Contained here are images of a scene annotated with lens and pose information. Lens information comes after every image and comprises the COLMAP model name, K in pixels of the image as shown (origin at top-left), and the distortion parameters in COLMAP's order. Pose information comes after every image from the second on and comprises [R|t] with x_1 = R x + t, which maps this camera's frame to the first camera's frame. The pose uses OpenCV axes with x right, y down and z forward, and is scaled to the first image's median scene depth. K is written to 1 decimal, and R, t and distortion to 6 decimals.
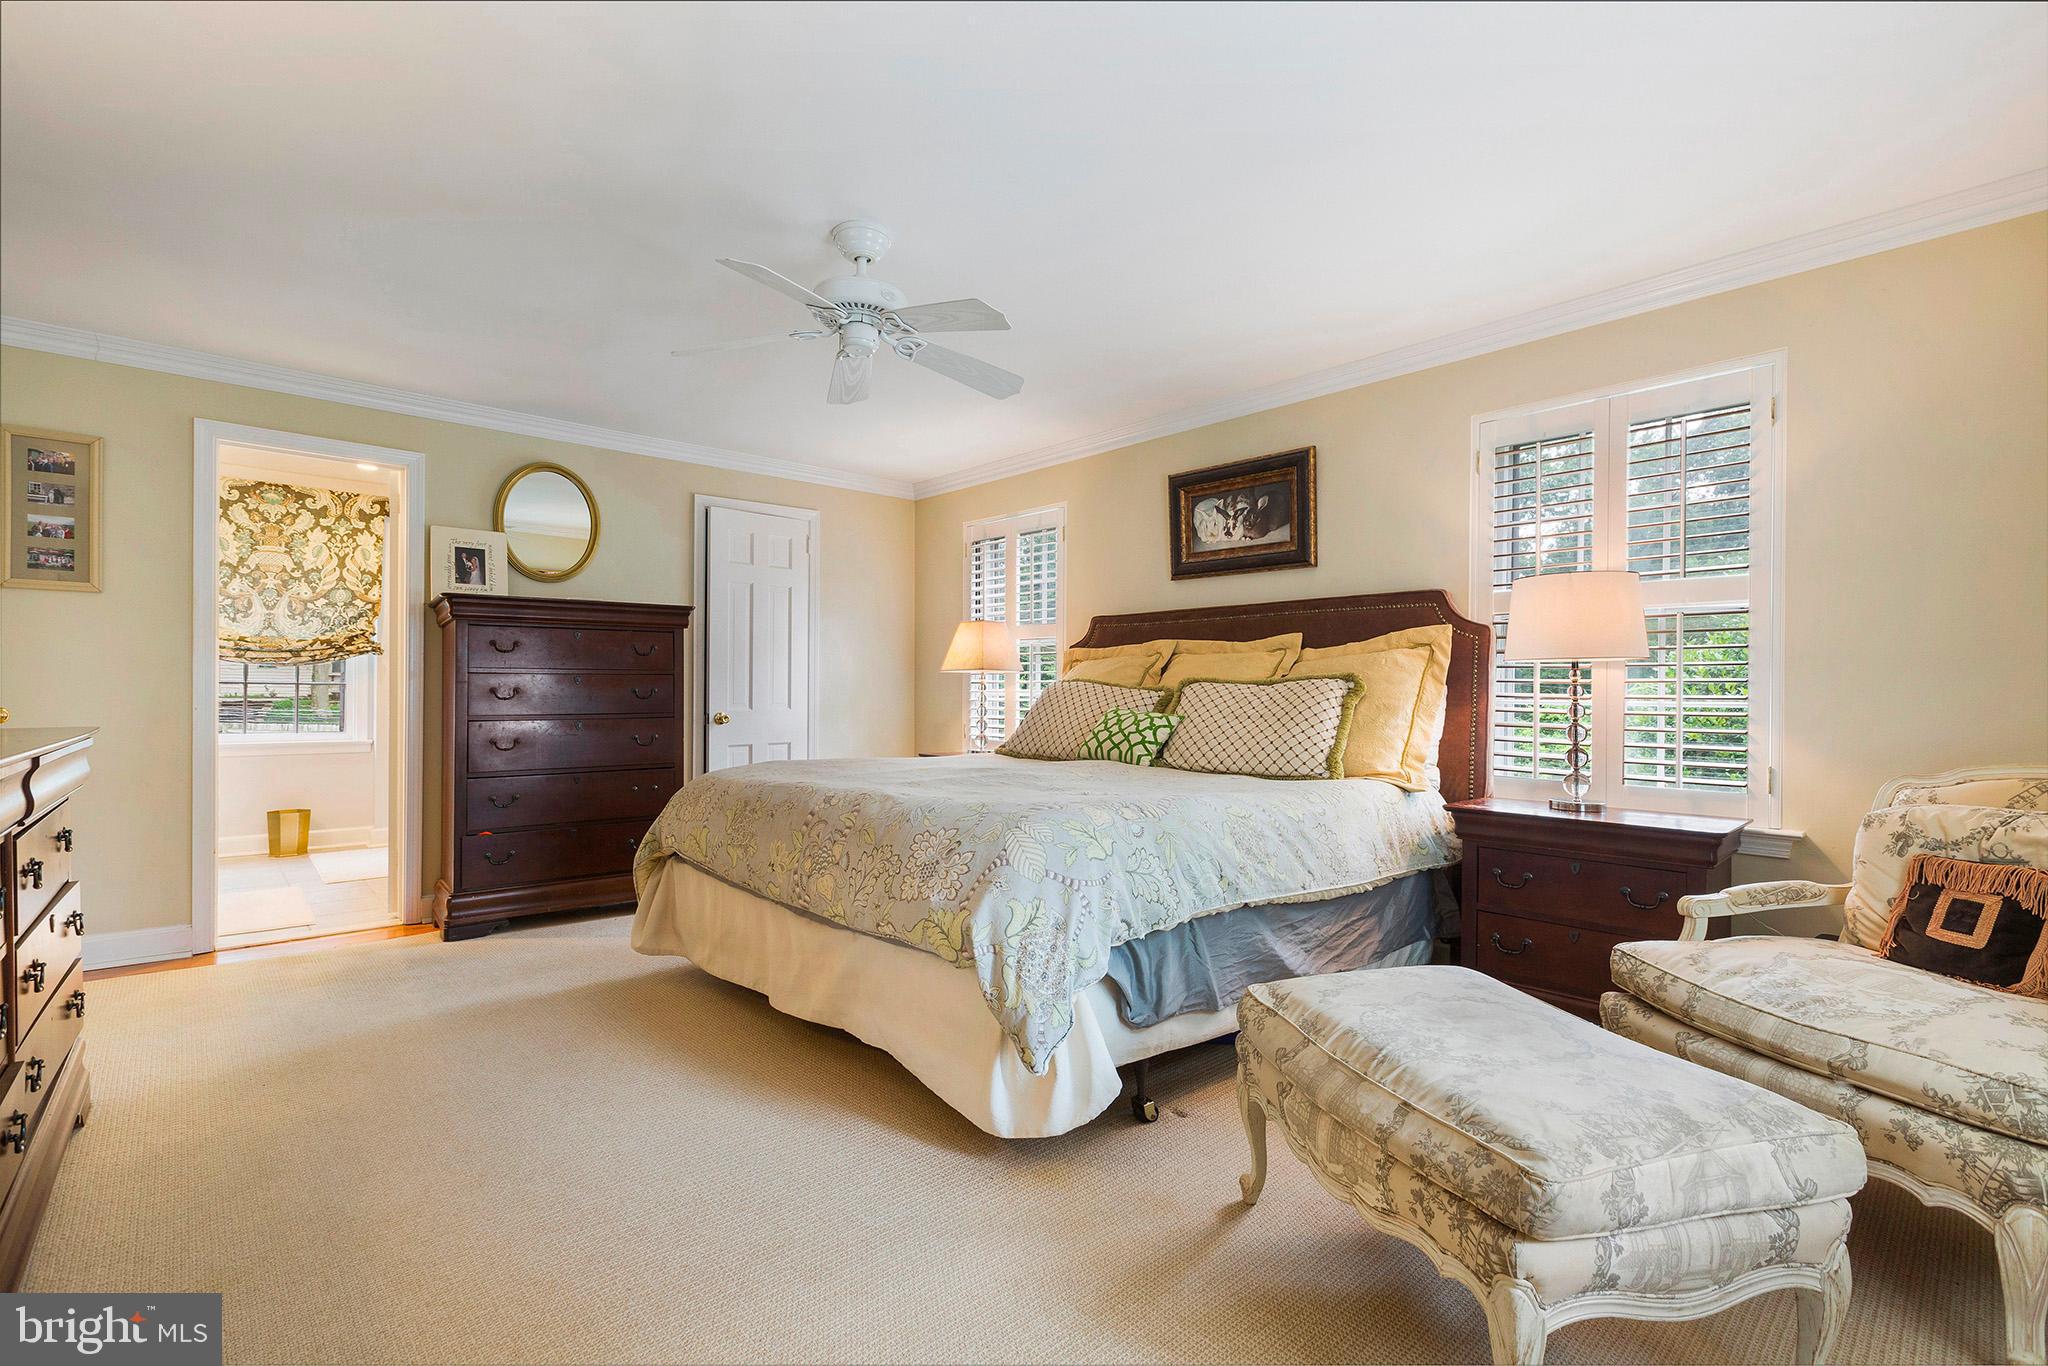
lens RADIAL K [[923.3, 0, 1015.8], [0, 923.3, 686.1], [0, 0, 1]] dist [0.000645, 0.000473]
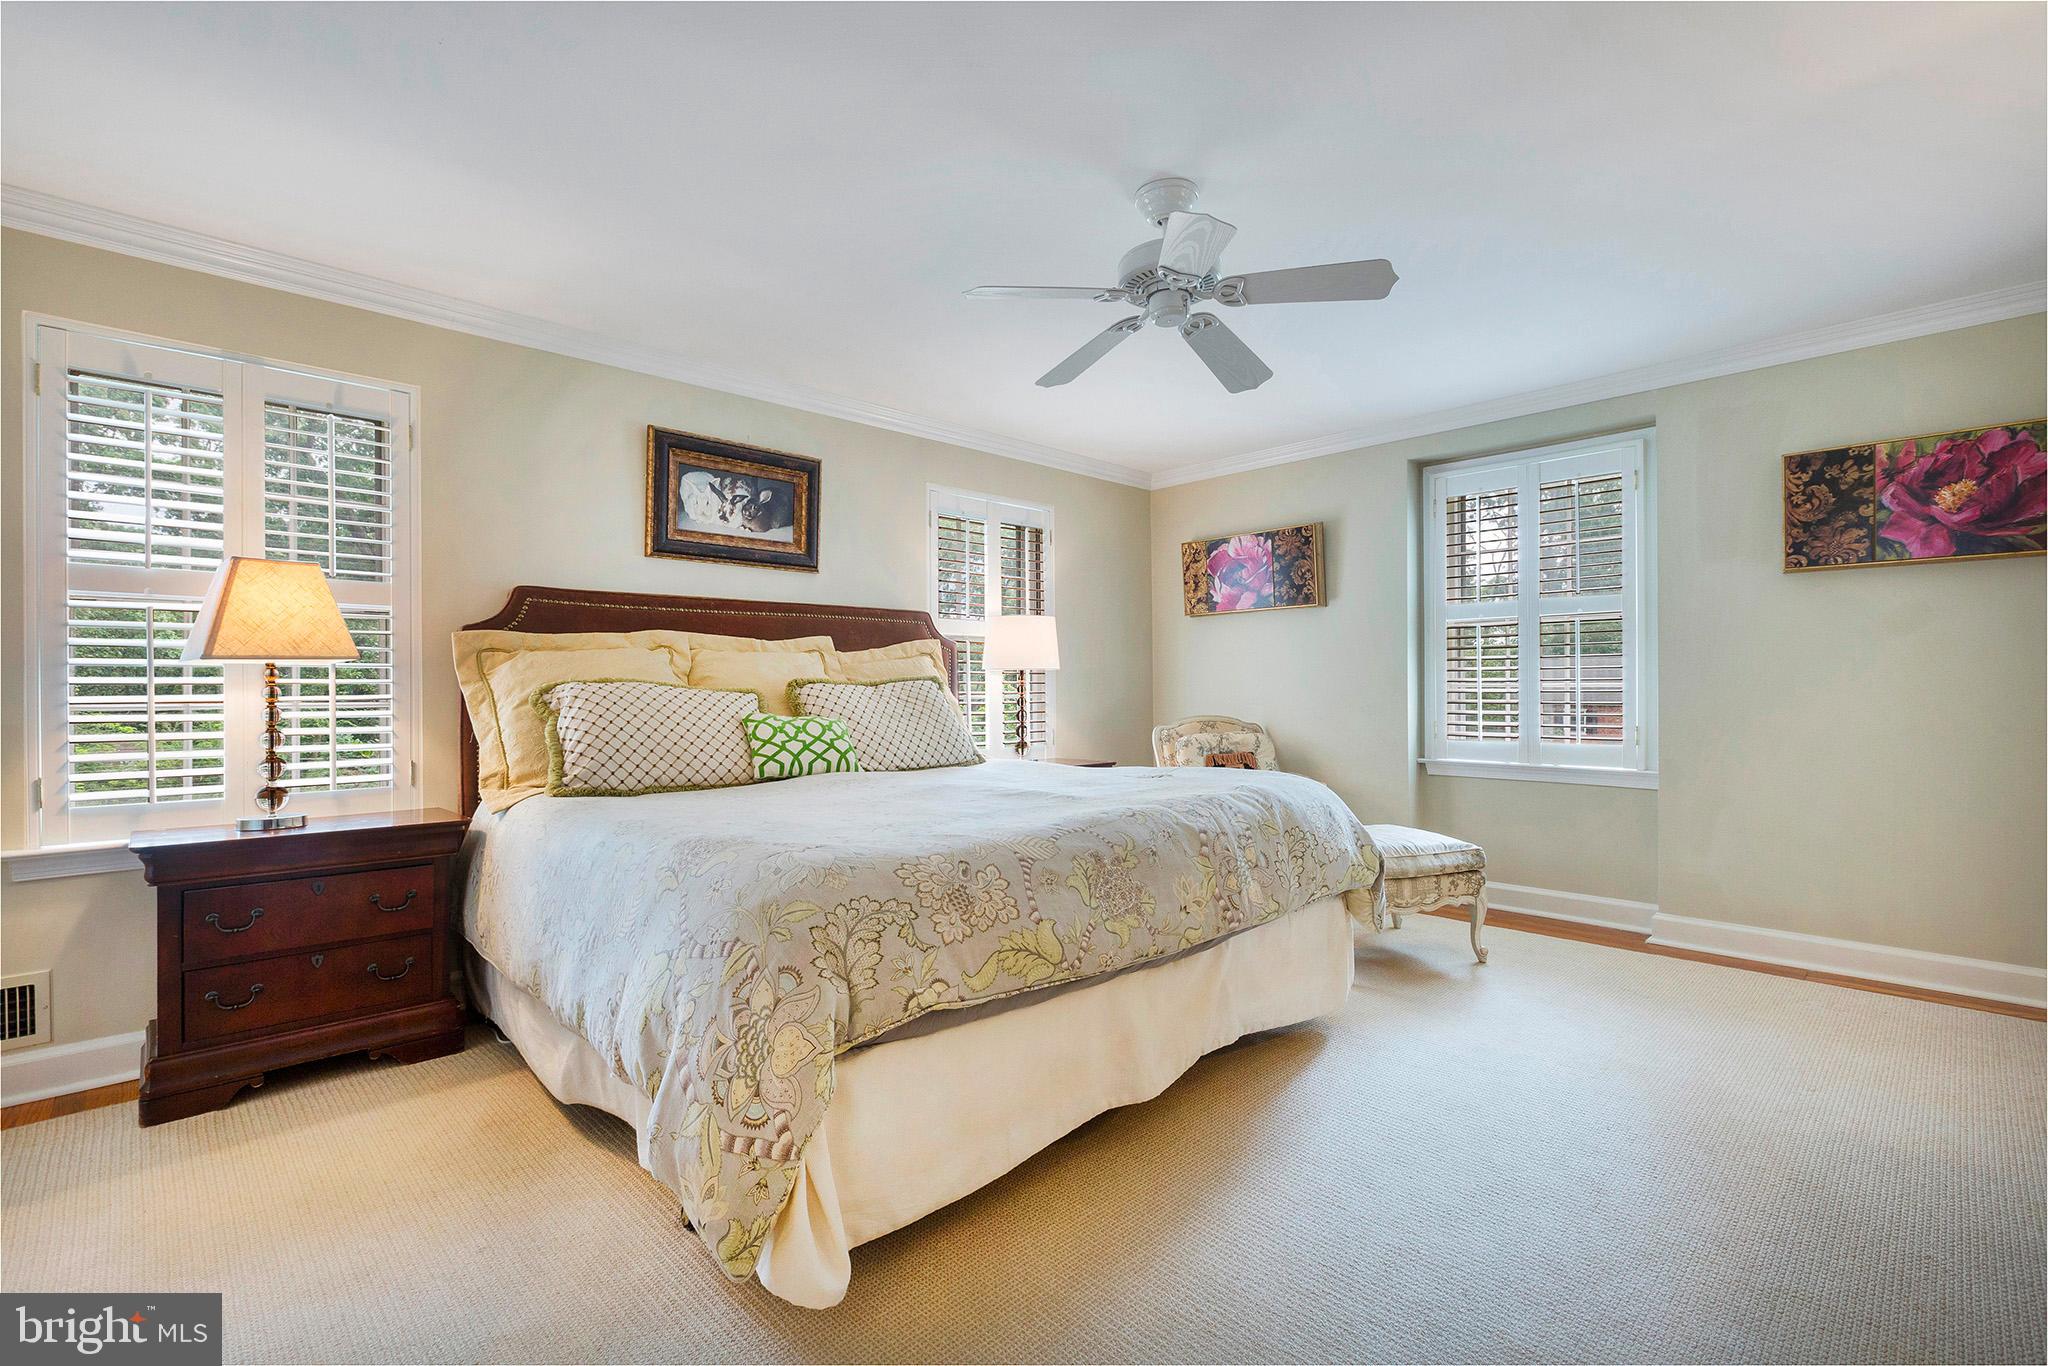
lens RADIAL K [[923.3, 0, 1015.0], [0, 923.3, 694.1], [0, 0, 1]] dist [0.000645, 0.000473]
pose [[-0.029763, -0.011646, 0.999489, -0.692451], [0.003954, 0.999923, 0.011769, -0.003189], [-0.999549, 0.004302, -0.029714, 0.758440]]
